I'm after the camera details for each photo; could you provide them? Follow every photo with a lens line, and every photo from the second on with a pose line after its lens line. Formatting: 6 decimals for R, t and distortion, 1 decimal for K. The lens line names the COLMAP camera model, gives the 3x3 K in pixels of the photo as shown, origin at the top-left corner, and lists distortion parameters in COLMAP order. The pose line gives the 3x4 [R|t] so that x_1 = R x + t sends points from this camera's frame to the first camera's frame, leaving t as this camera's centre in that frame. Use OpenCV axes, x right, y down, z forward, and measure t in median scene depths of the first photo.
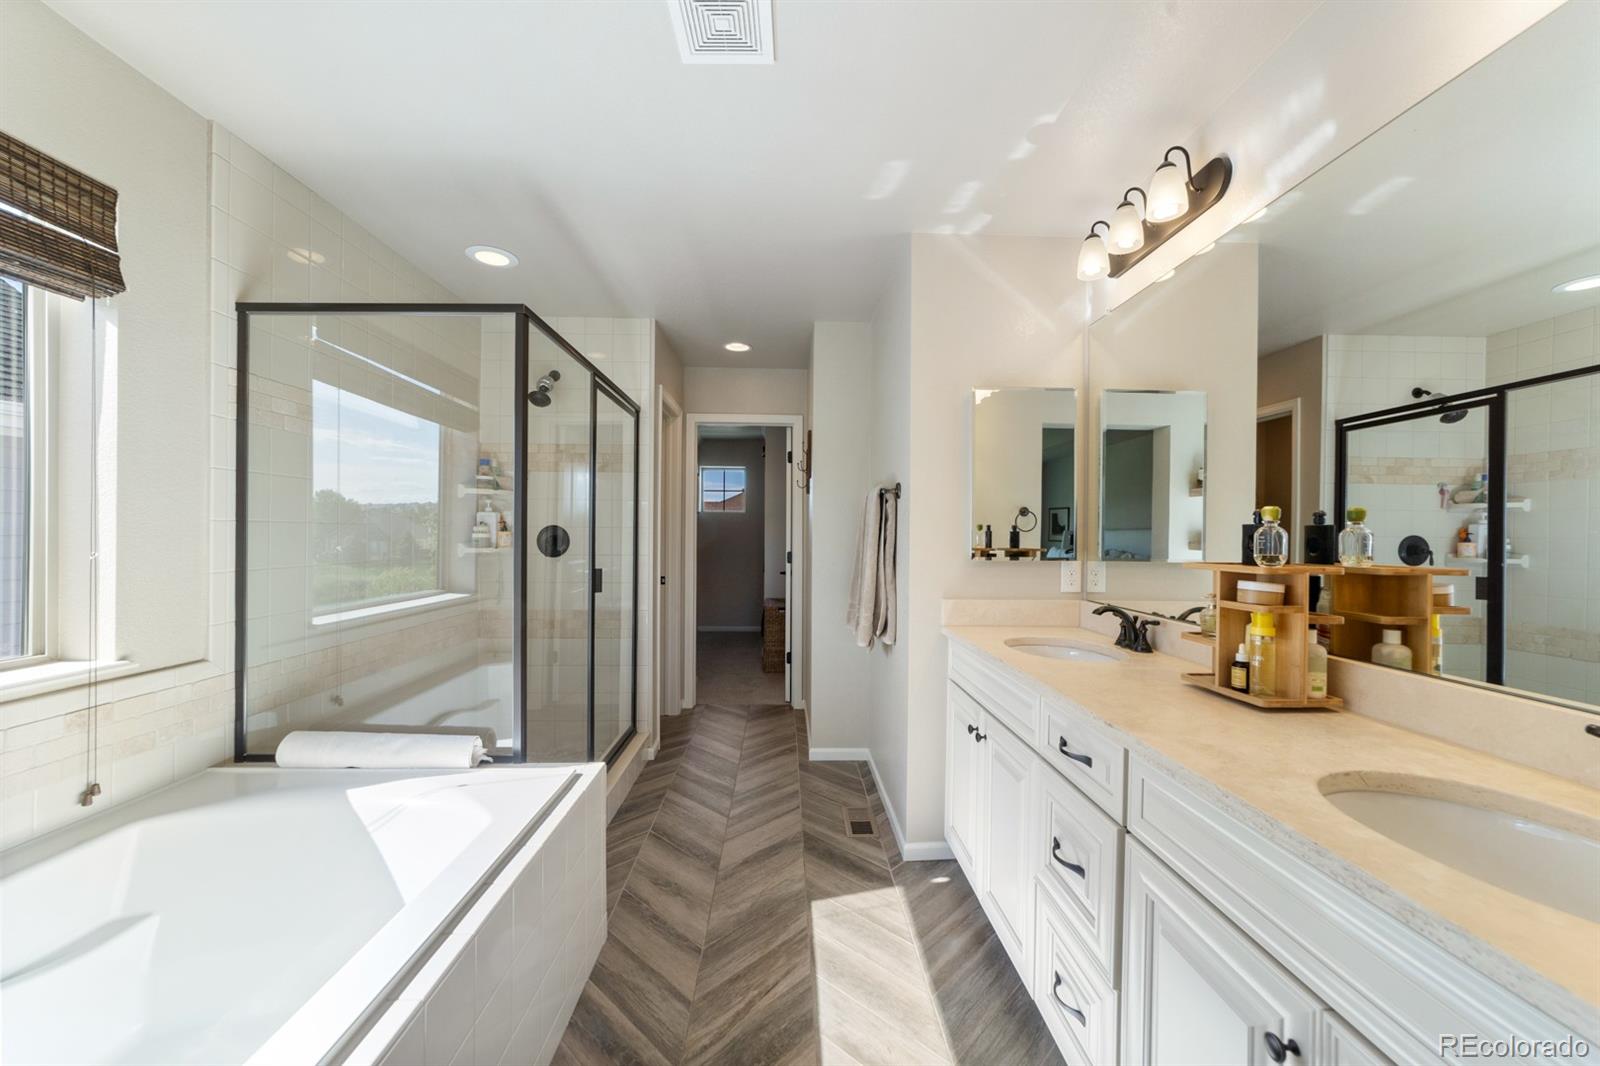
lens RADIAL K [[614.2, 0, 798.7], [0, 614.2, 530.4], [0, 0, 1]] dist [-0.015129, 0.007331]
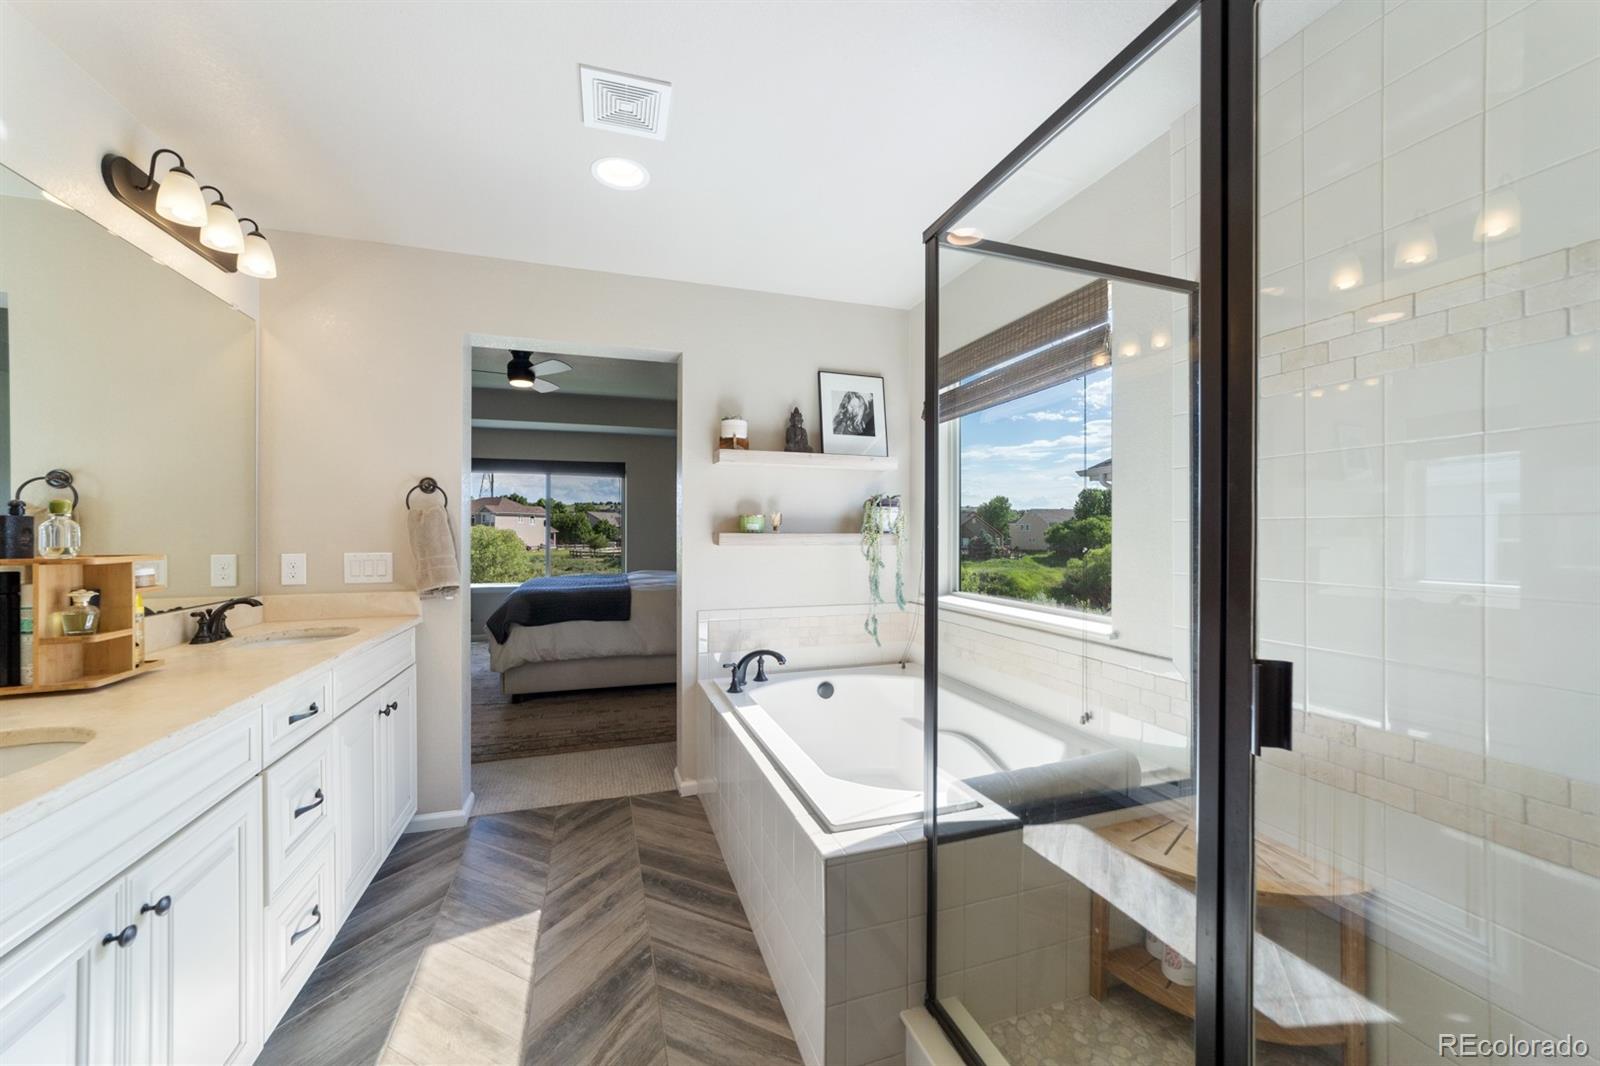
lens RADIAL K [[614.2, 0, 798.2], [0, 614.2, 530.6], [0, 0, 1]] dist [-0.015129, 0.007331]
pose [[-0.956625, -0.008444, -0.291199, -0.097719], [-0.007480, 0.999962, -0.004424, 0.007617], [0.291226, -0.002054, -0.956652, 2.038930]]
